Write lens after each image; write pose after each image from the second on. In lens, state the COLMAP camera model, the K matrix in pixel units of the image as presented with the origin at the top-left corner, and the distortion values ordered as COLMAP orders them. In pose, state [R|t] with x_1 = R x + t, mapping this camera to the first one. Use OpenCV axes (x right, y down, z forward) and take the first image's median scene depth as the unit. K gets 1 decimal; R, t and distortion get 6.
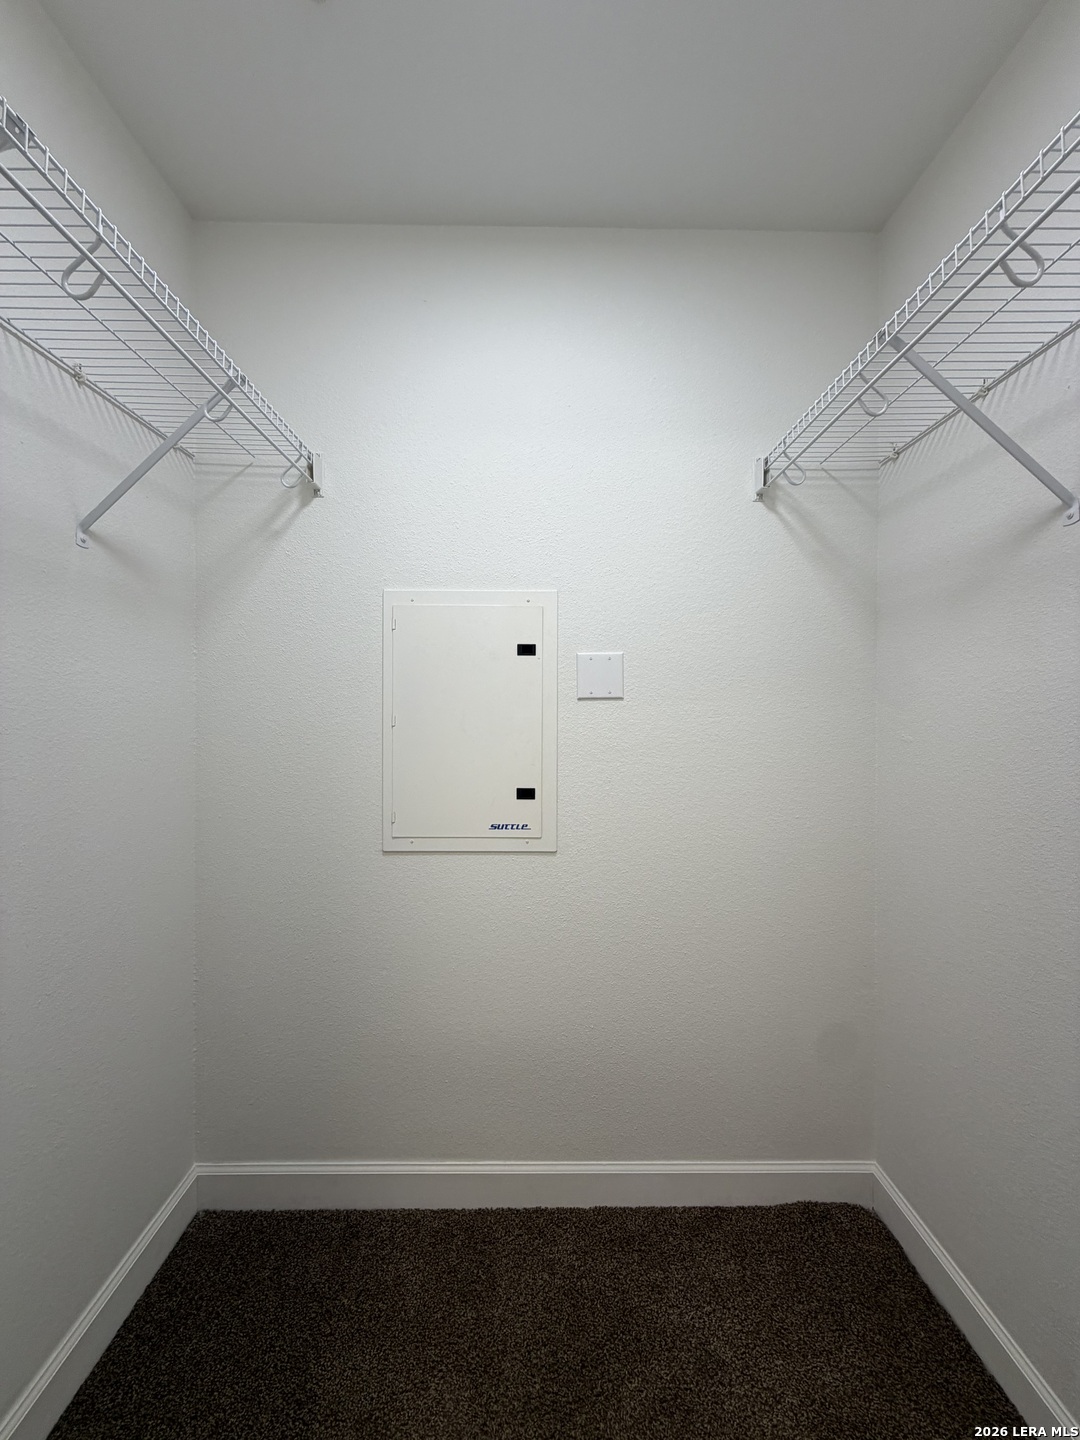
lens RADIAL K [[573.6, 0, 539.1], [0, 573.6, 714.2], [0, 0, 1]] dist [-0.000614, 0.000418]
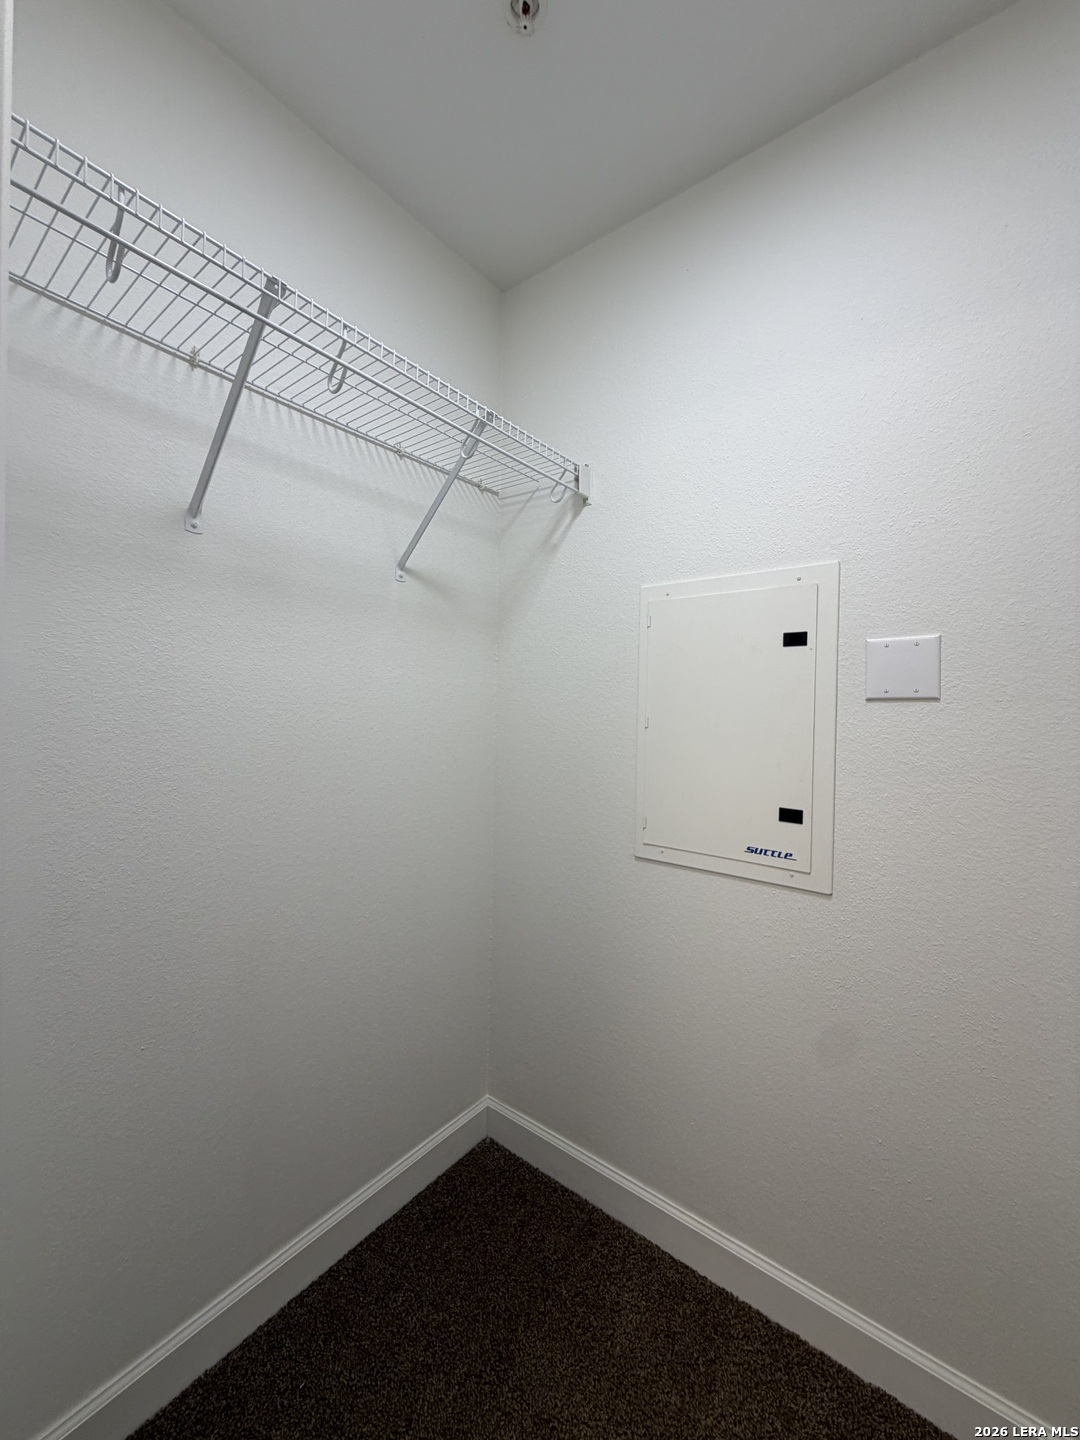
lens RADIAL K [[573.6, 0, 539.1], [0, 573.6, 714.2], [0, 0, 1]] dist [-0.000614, 0.000418]
pose [[0.781235, 0.017518, -0.623991, 0.204507], [-0.023786, 0.999716, -0.001714, 0.004301], [0.623783, 0.016181, 0.781430, 0.138027]]
